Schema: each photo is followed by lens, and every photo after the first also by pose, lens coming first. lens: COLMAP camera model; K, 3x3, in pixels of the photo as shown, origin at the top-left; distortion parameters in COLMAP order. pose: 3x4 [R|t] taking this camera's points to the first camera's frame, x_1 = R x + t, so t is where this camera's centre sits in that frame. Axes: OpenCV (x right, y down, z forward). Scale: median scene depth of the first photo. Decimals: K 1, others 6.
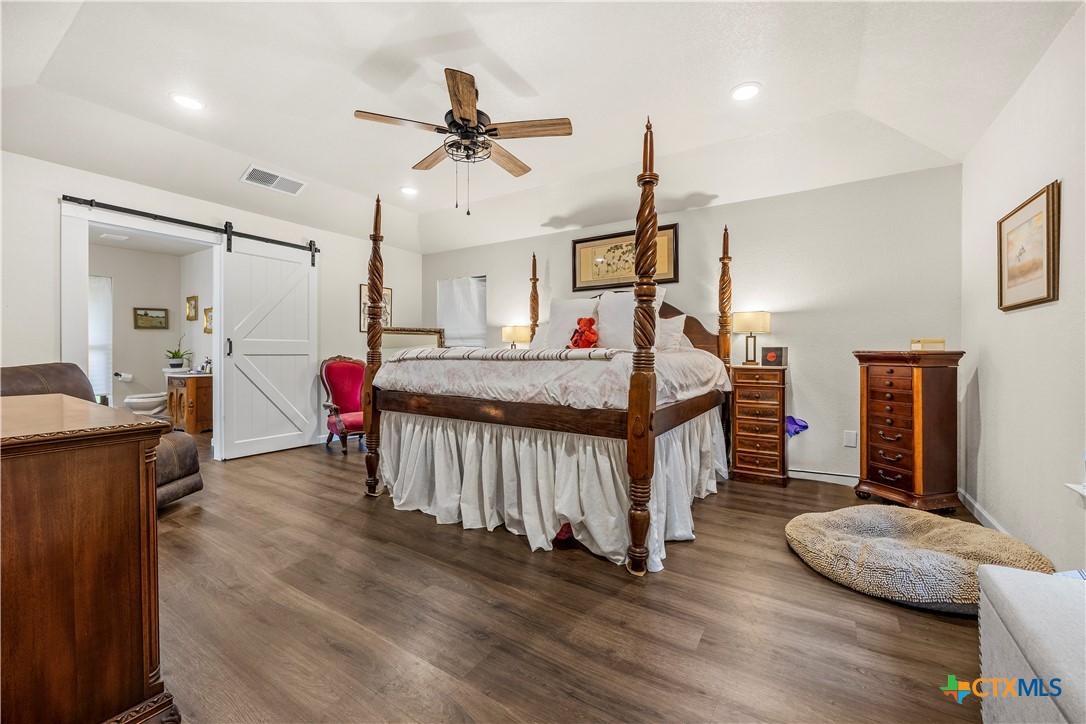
lens RADIAL K [[439.0, 0, 544.0], [0, 439.0, 355.4], [0, 0, 1]] dist [-0.000959, -0.000034]
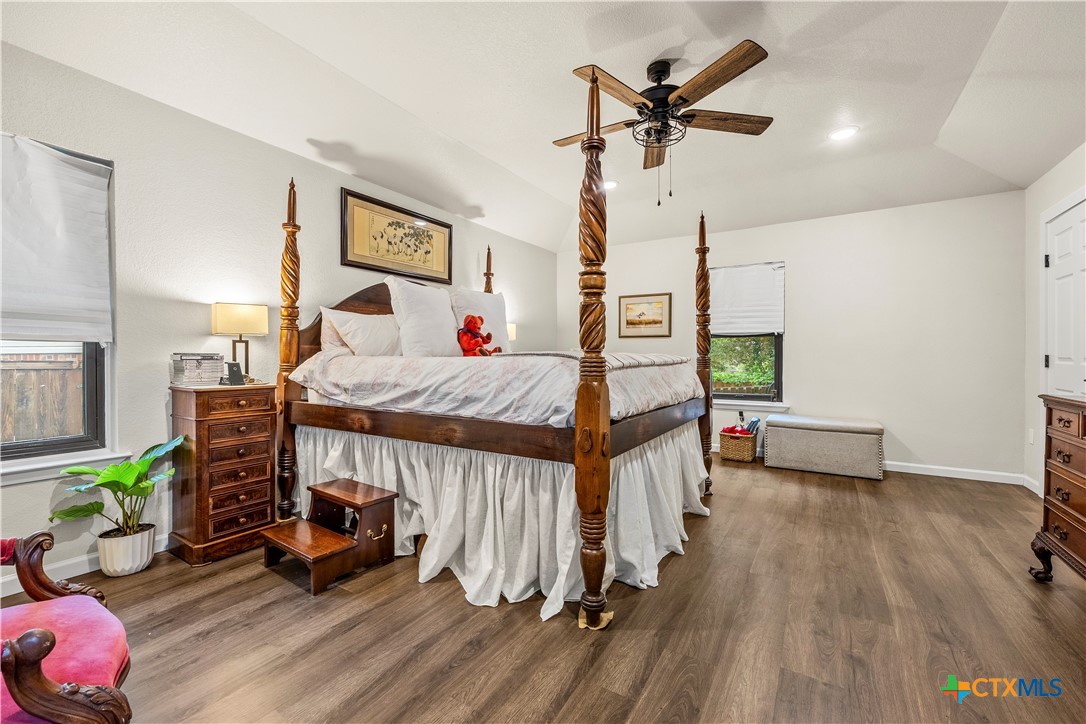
lens RADIAL K [[445.2, 0, 543.2], [0, 445.2, 357.9], [0, 0, 1]] dist [0.000340, 0.000063]
pose [[-0.010093, -0.010429, 0.999895, -0.701861], [0.004749, 0.999934, 0.010477, -0.011552], [-0.999938, 0.004854, -0.010043, 0.804881]]
